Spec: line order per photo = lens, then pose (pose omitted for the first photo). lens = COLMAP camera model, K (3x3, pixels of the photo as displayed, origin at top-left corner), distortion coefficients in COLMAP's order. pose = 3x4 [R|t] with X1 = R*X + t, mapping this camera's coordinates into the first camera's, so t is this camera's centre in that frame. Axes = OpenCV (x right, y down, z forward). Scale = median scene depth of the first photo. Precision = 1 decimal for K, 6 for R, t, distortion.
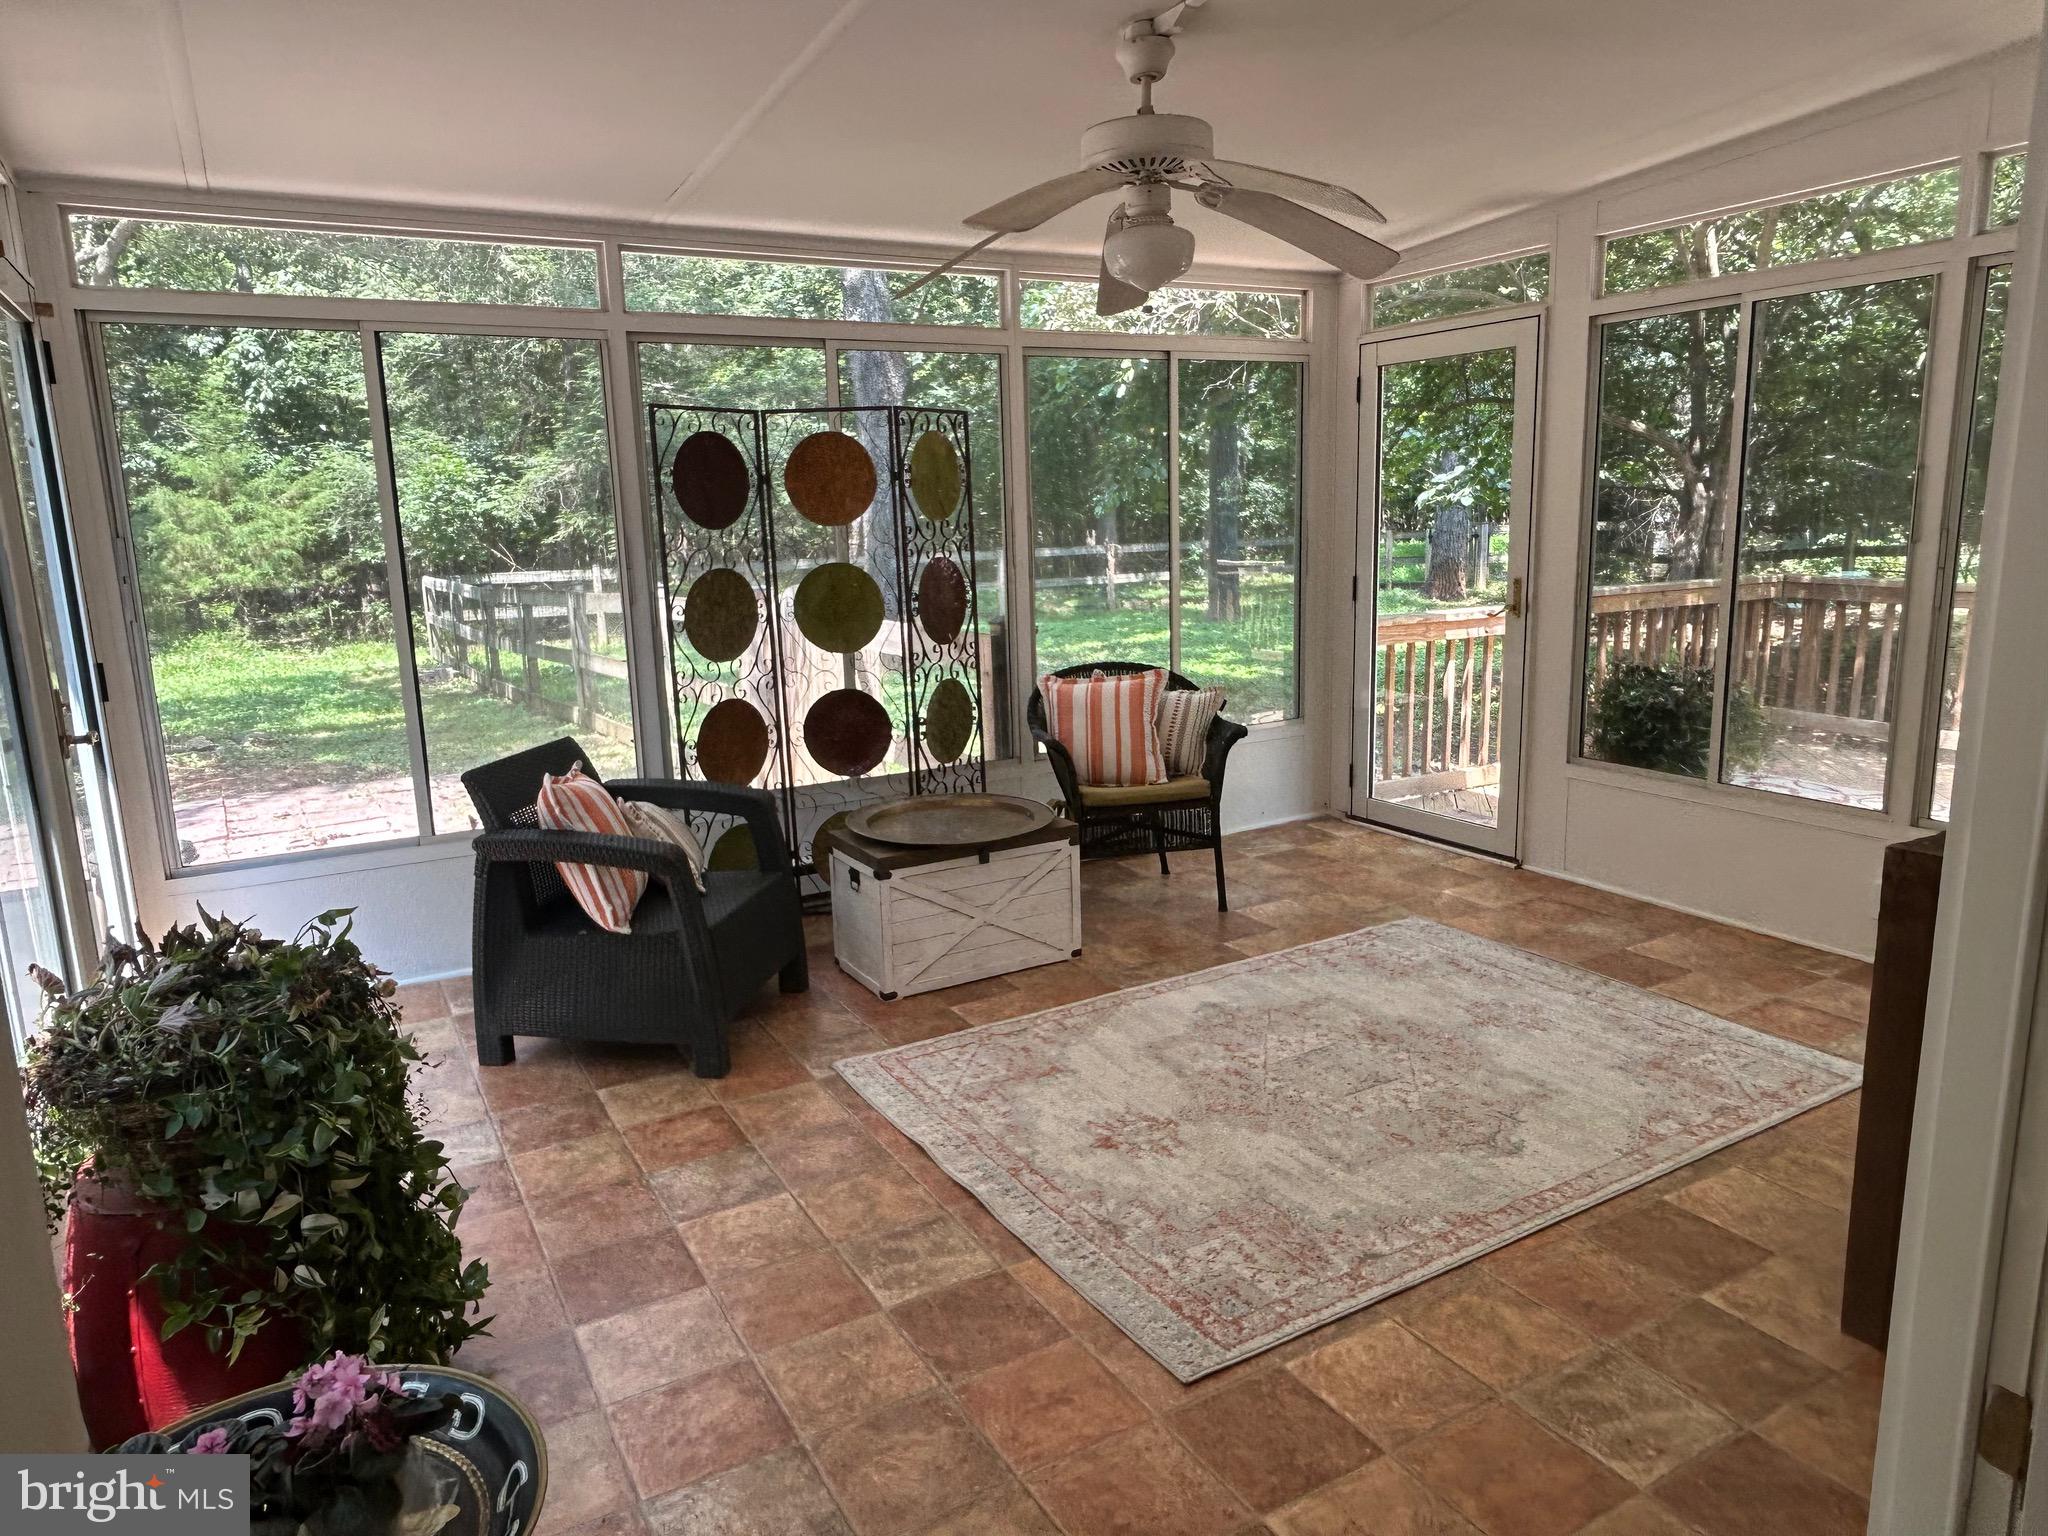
lens RADIAL K [[1304.8, 0, 1024.0], [0, 1304.8, 768.0], [0, 0, 1]] dist [0.010373, -0.022820]
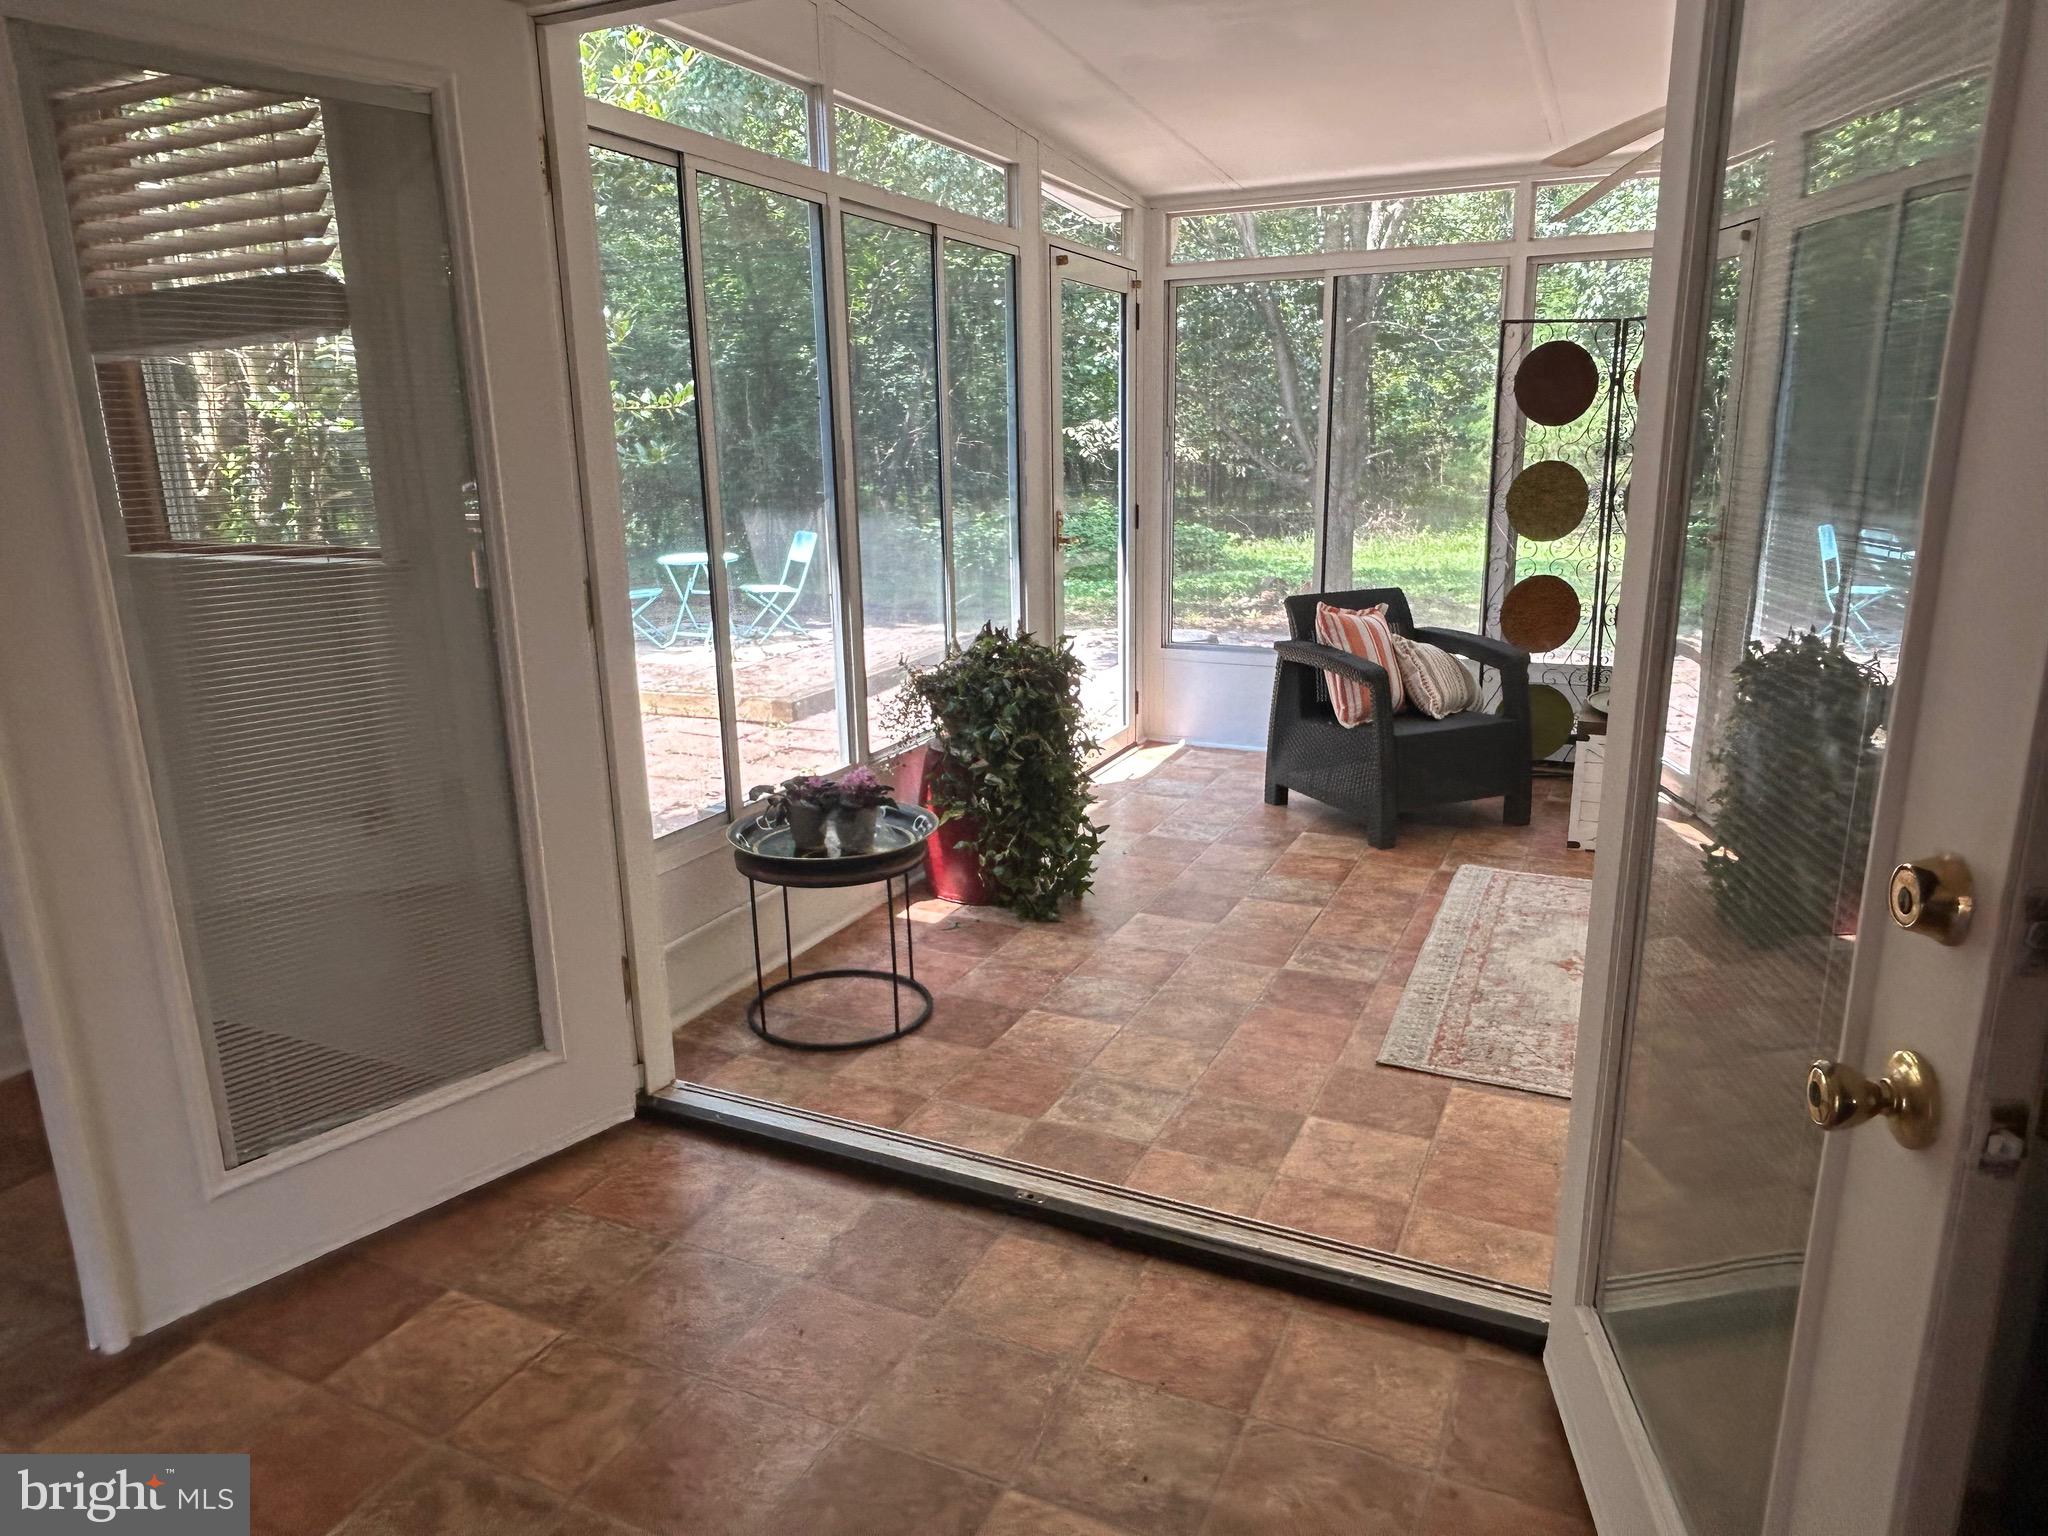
lens RADIAL K [[1304.8, 0, 1024.0], [0, 1304.8, 768.0], [0, 0, 1]] dist [0.010373, -0.022820]
pose [[0.574868, 0.218358, -0.788573, 0.578717], [-0.160238, 0.975117, 0.153199, 0.013705], [0.802403, 0.038290, 0.595553, -0.074559]]
